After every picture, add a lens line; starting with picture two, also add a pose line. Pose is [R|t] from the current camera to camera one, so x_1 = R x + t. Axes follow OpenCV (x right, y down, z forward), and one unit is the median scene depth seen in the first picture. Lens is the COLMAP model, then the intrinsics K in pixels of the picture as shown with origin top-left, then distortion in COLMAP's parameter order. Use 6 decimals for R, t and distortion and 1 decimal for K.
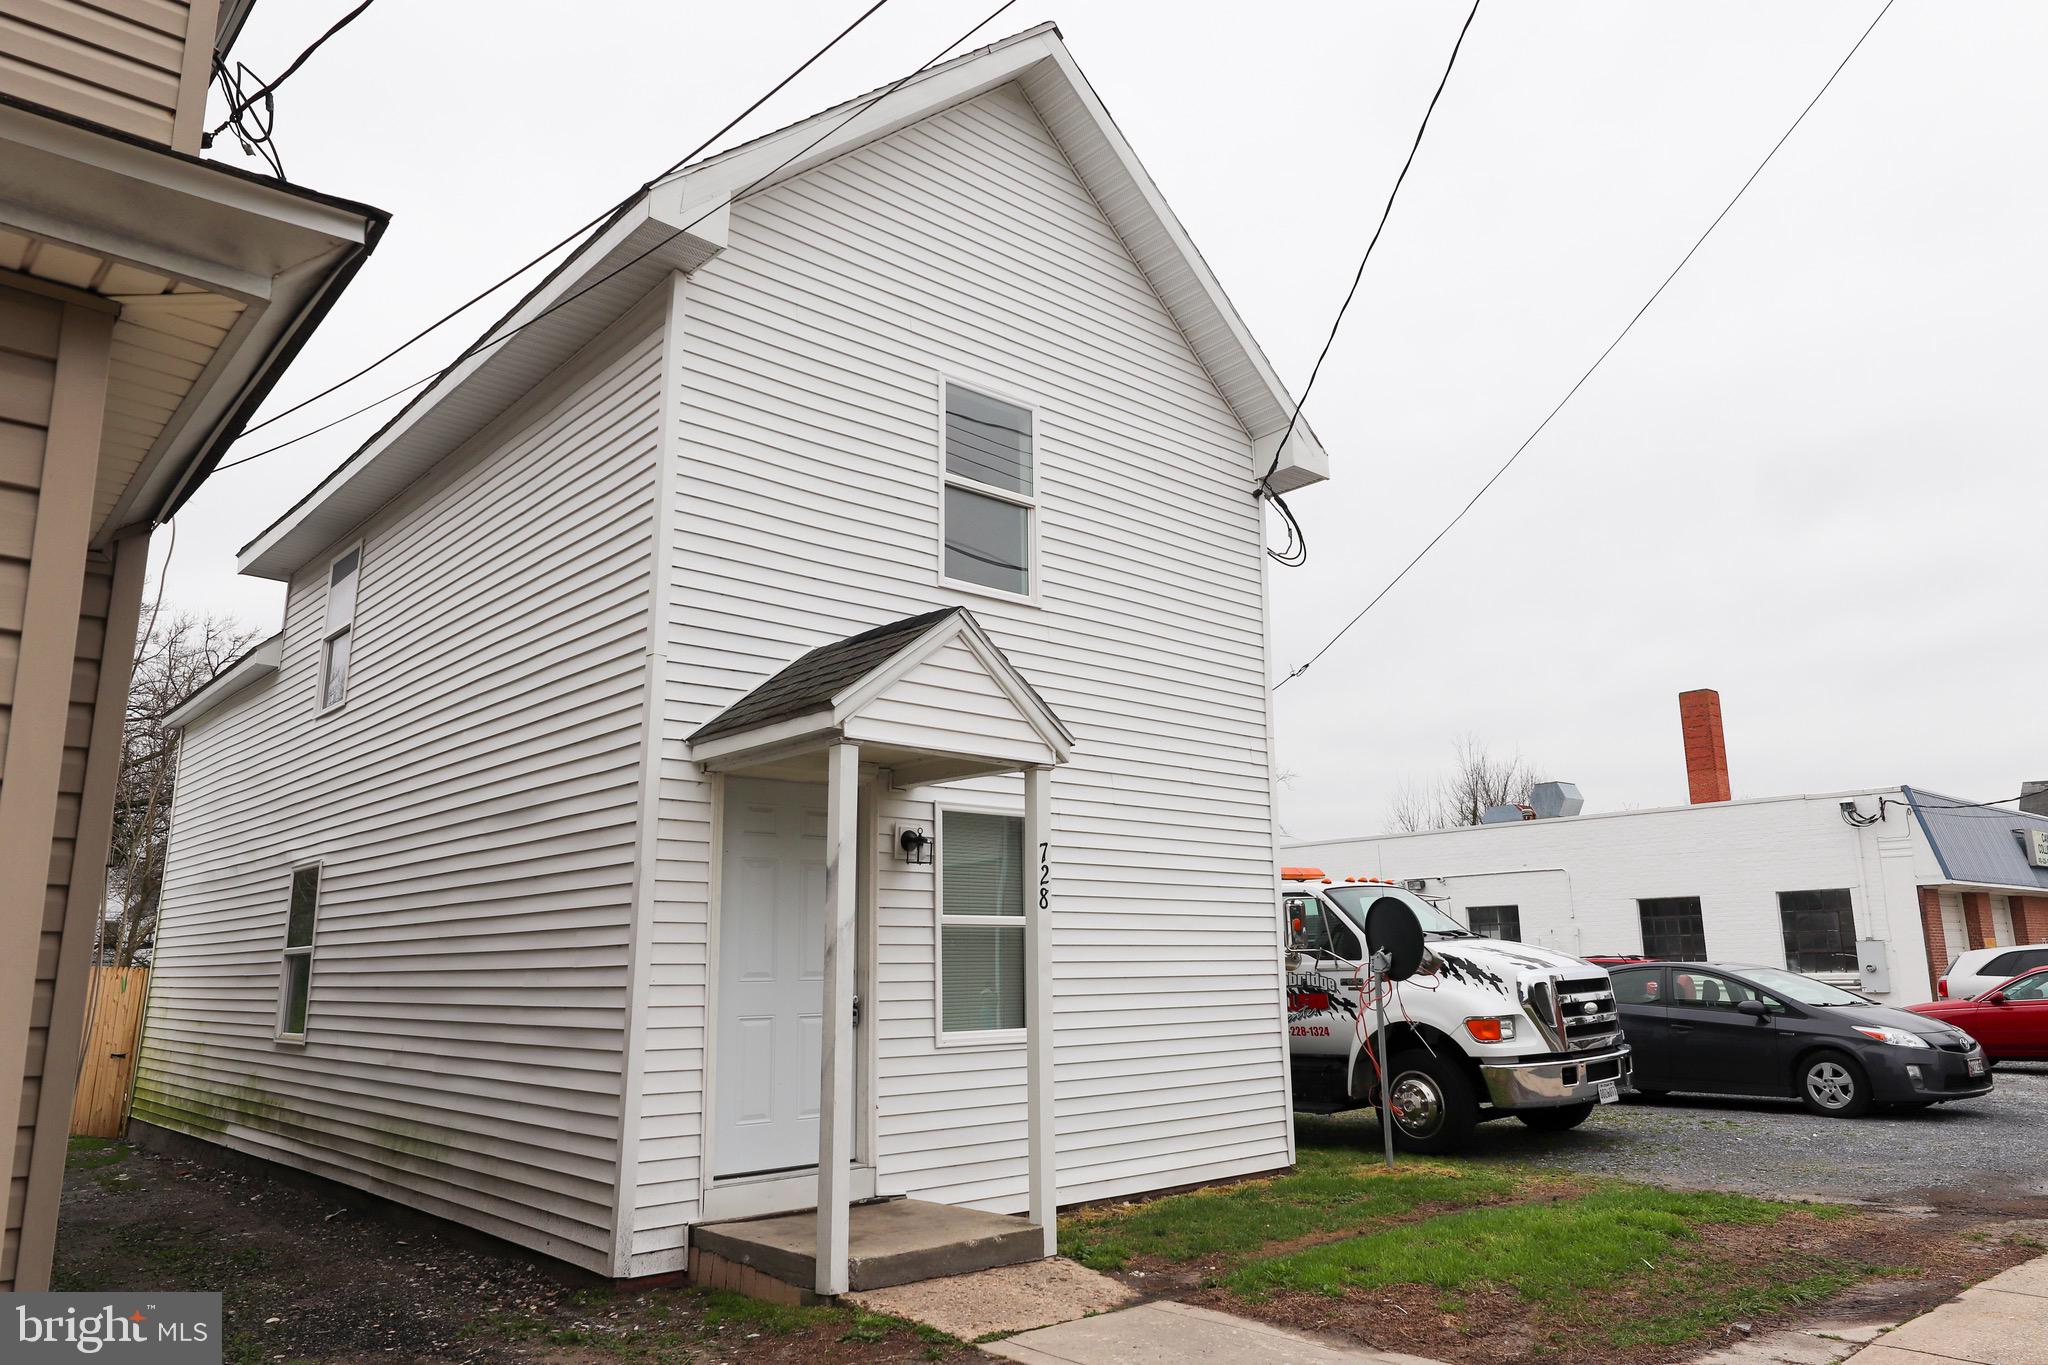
lens RADIAL K [[1354.4, 0, 1022.4], [0, 1354.4, 684.3], [0, 0, 1]] dist [0.000533, -0.000018]
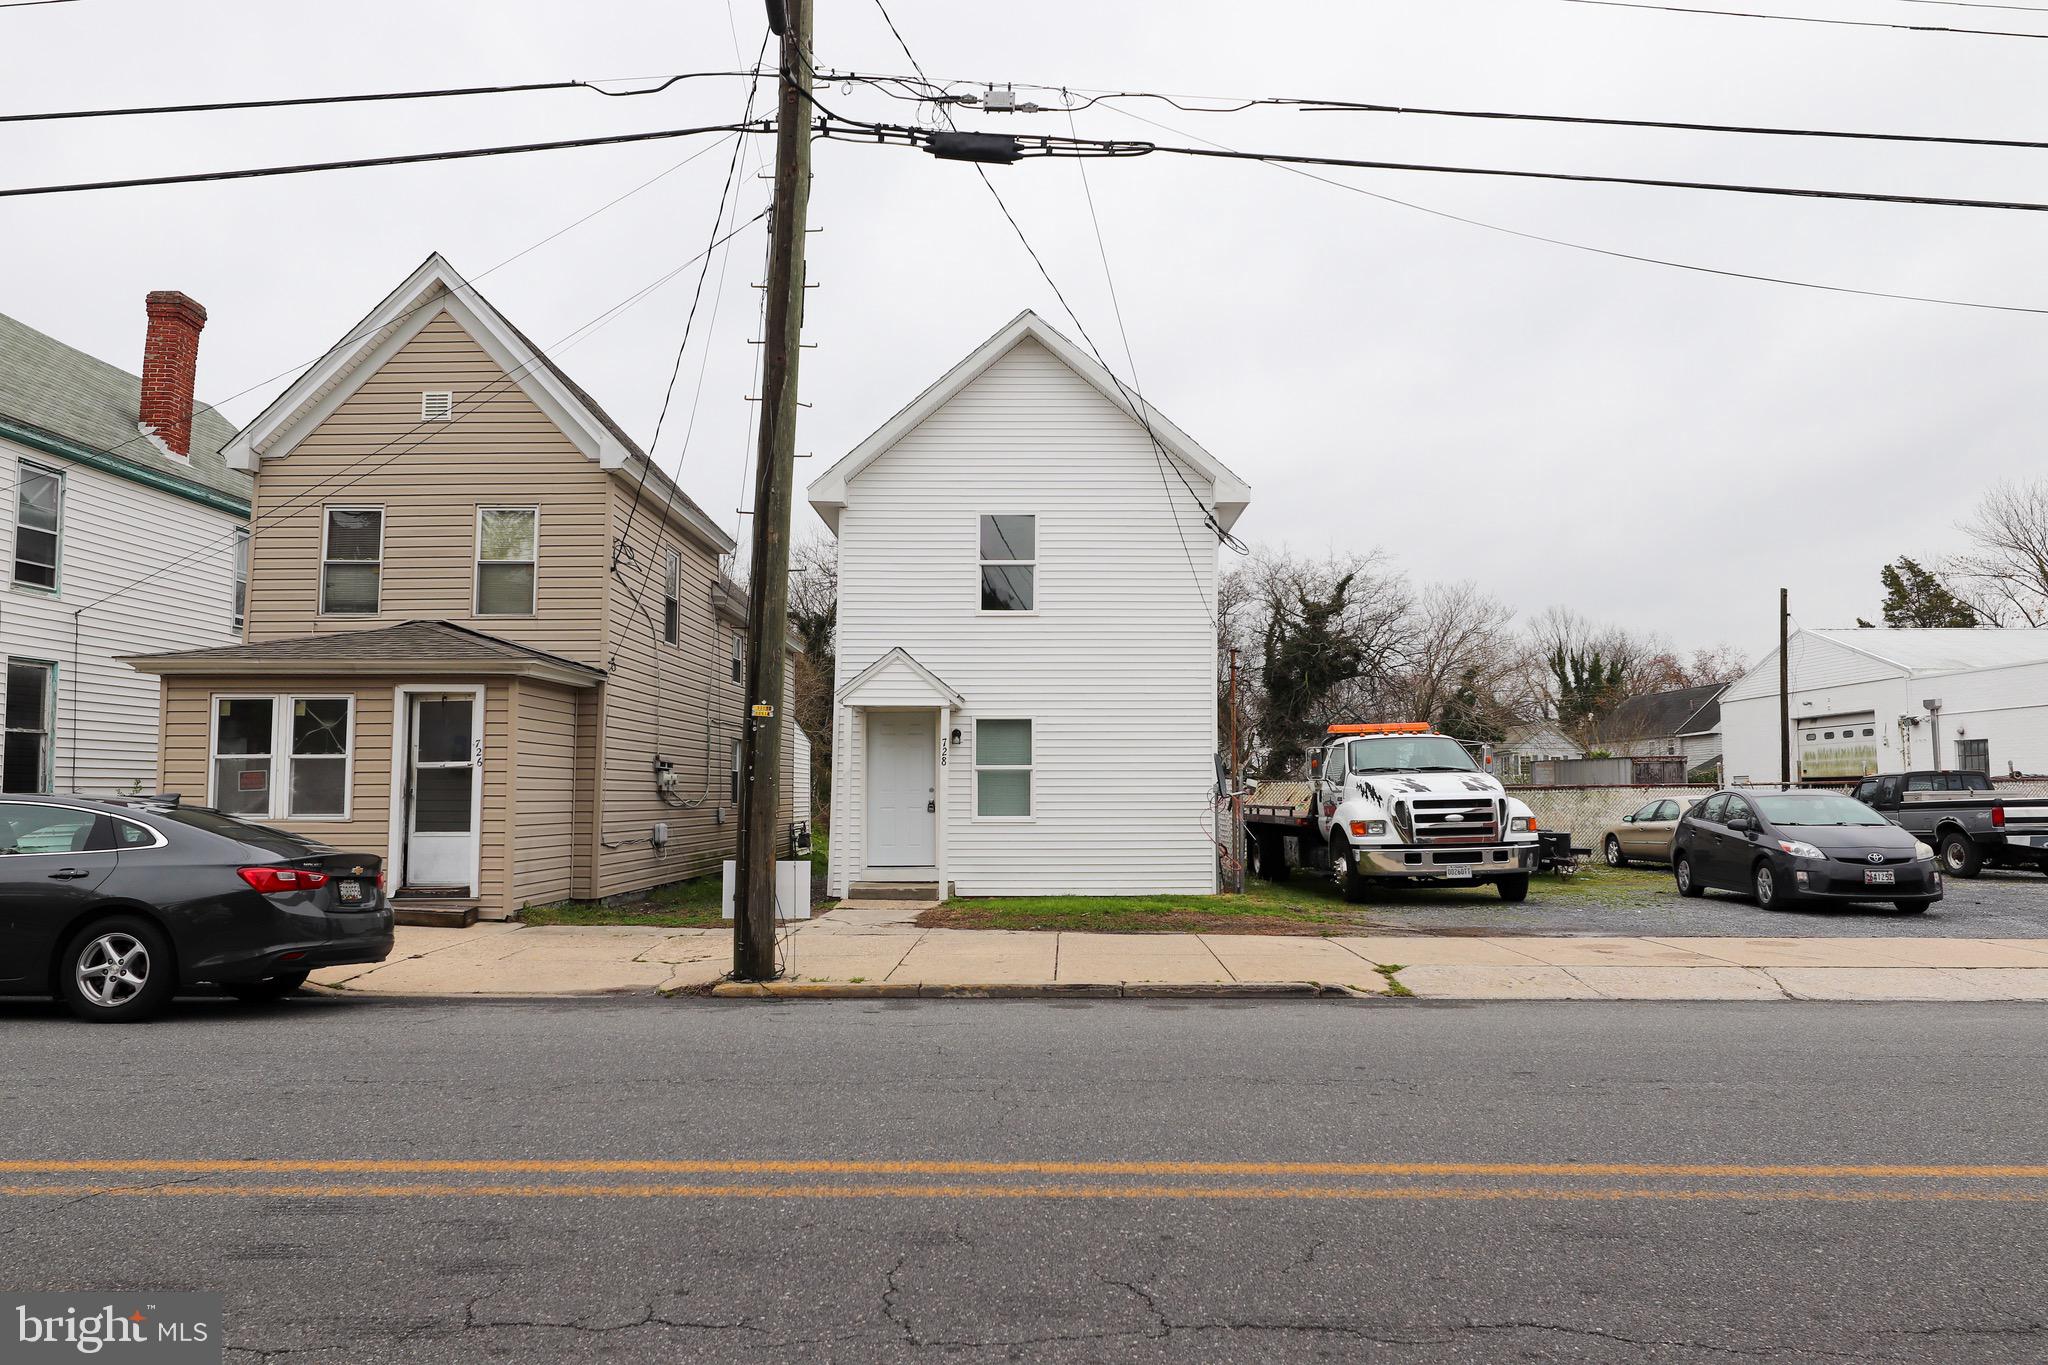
lens RADIAL K [[1432.4, 0, 1026.2], [0, 1432.4, 682.8], [0, 0, 1]] dist [-0.010430, -0.002410]
pose [[0.725873, -0.043835, -0.686431, 1.255129], [0.131298, 0.988447, 0.075720, -0.103664], [0.675181, -0.145090, 0.723242, -0.500582]]
